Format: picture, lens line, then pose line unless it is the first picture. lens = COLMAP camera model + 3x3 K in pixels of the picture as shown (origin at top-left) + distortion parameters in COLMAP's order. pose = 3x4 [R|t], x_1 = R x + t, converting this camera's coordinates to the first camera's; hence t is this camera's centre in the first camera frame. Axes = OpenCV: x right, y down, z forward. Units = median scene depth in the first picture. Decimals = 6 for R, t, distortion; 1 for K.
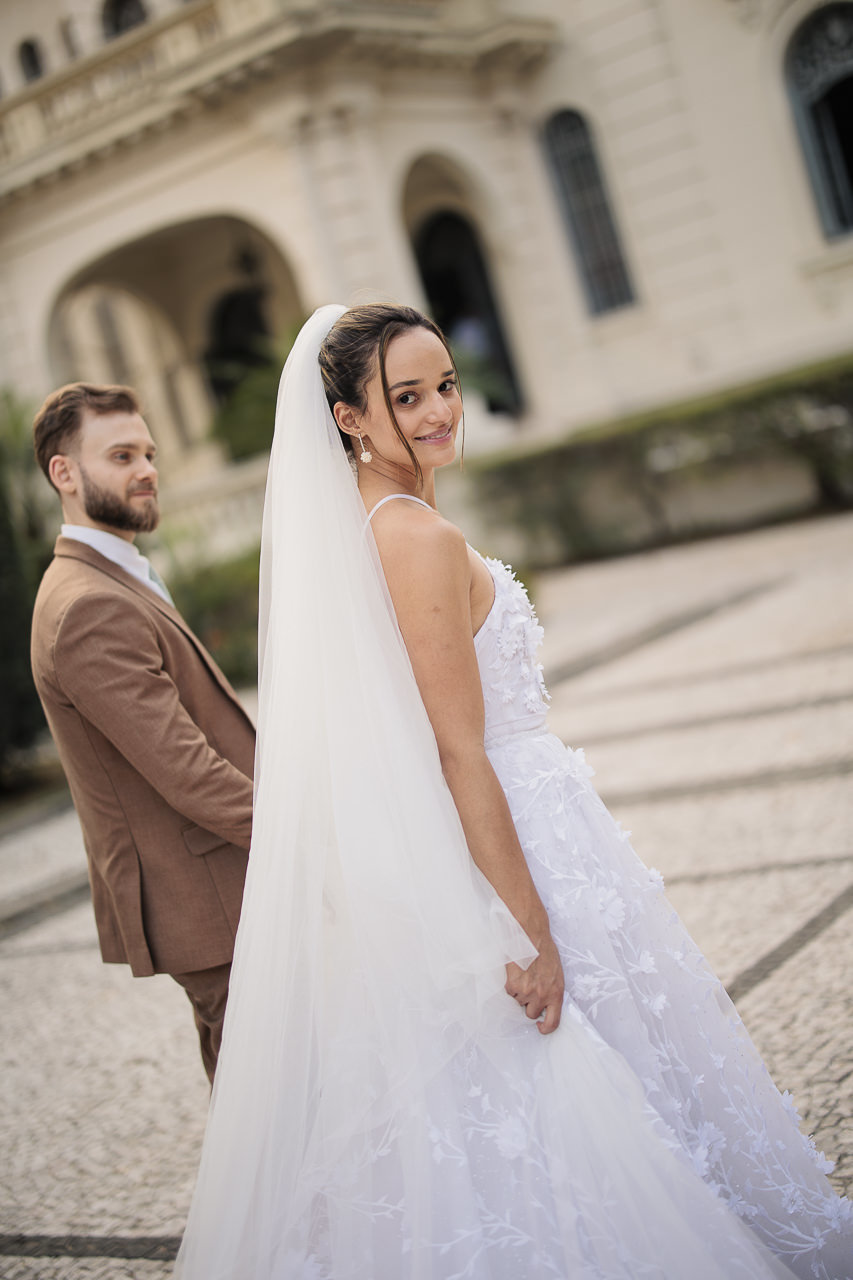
lens RADIAL K [[1821.9, 0, 426.5], [0, 1821.9, 640.0], [0, 0, 1]] dist [-0.039268, -0.029589]
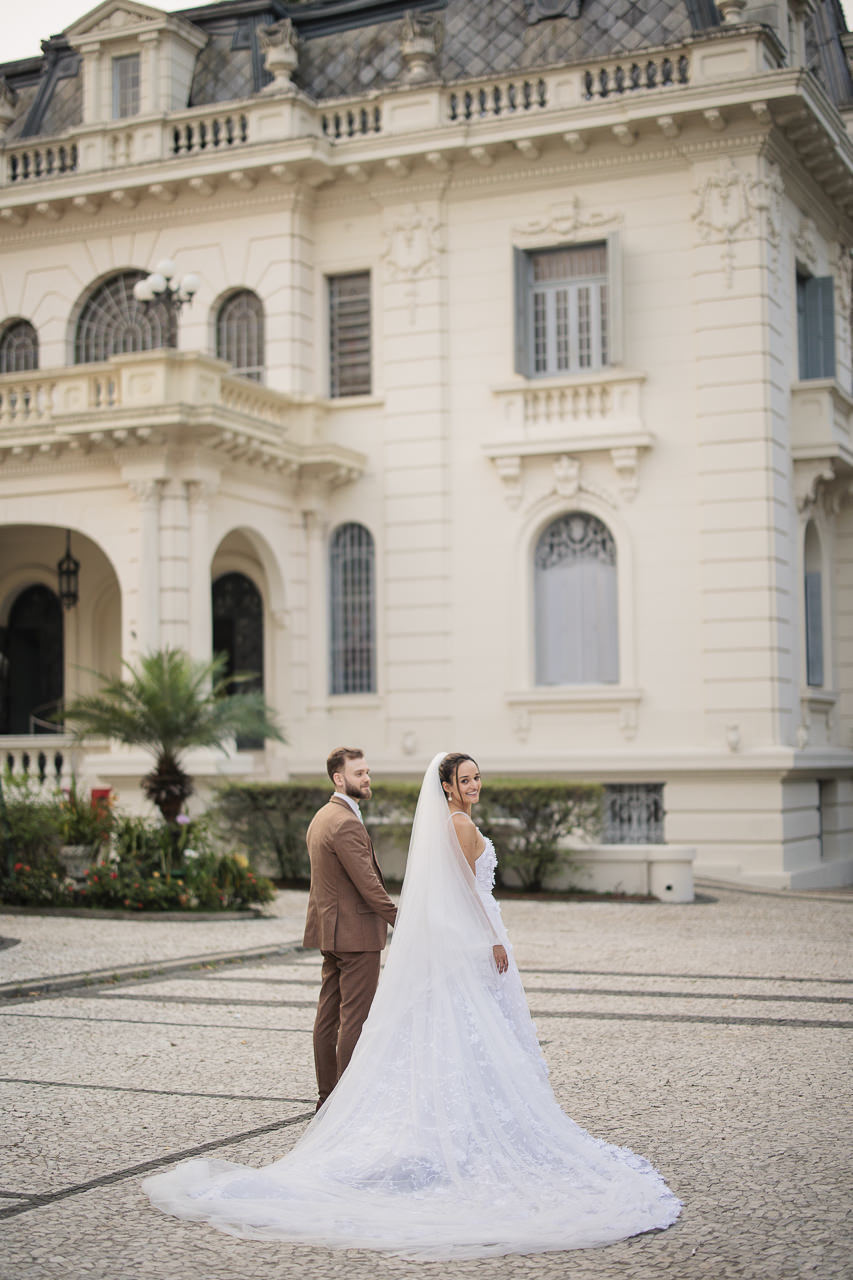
lens RADIAL K [[1821.9, 0, 426.5], [0, 1821.9, 640.0], [0, 0, 1]] dist [-0.039268, -0.029589]
pose [[0.947475, 0.273138, 0.166396, -0.665628], [-0.236993, 0.948936, -0.208216, 0.305099], [-0.214771, 0.157845, 0.963825, -2.052000]]
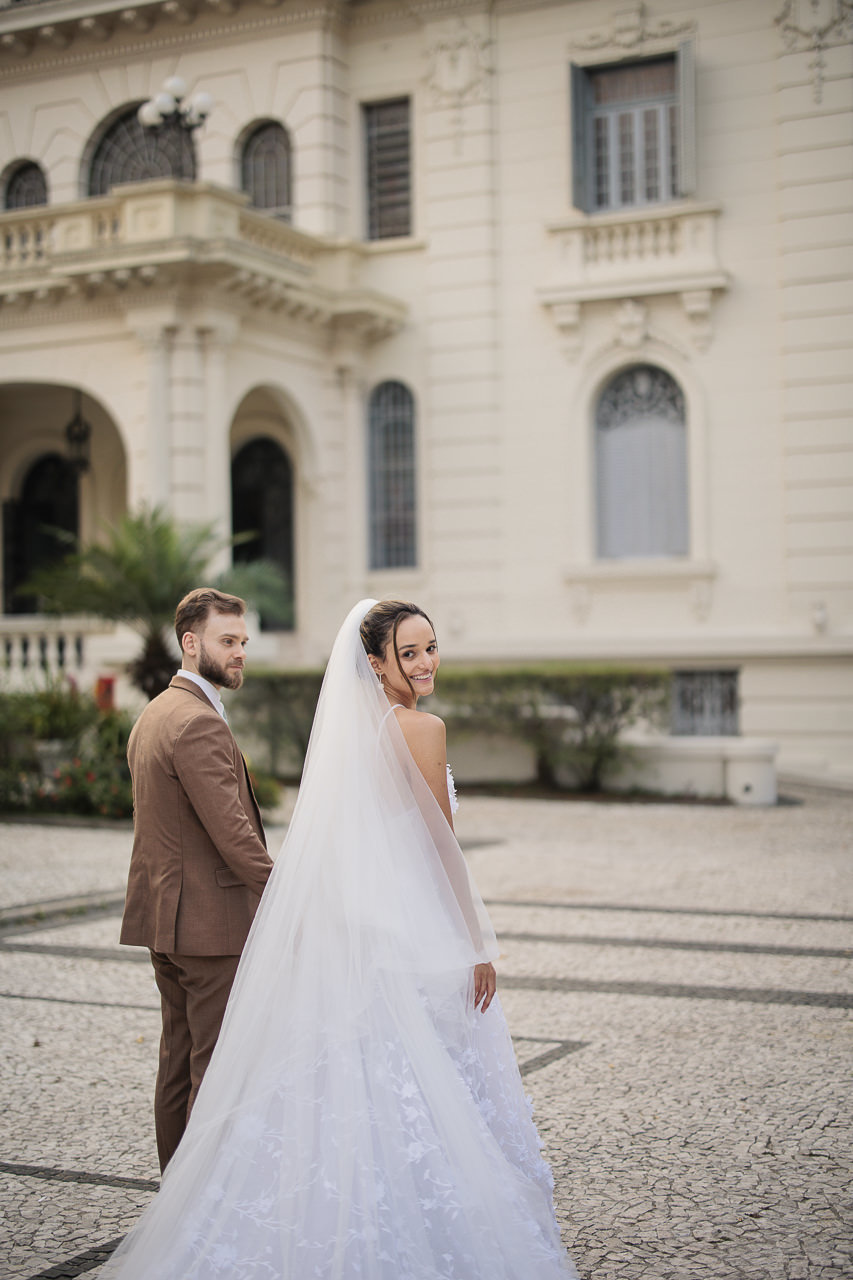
lens RADIAL K [[1802.9, 0, 425.6], [0, 1802.9, 619.8], [0, 0, 1]] dist [-0.045241, 0.173834]
pose [[0.954734, 0.261710, 0.141393, -0.253458], [-0.240487, 0.958848, -0.150916, 0.092591], [-0.175071, 0.110081, 0.978383, -0.695829]]
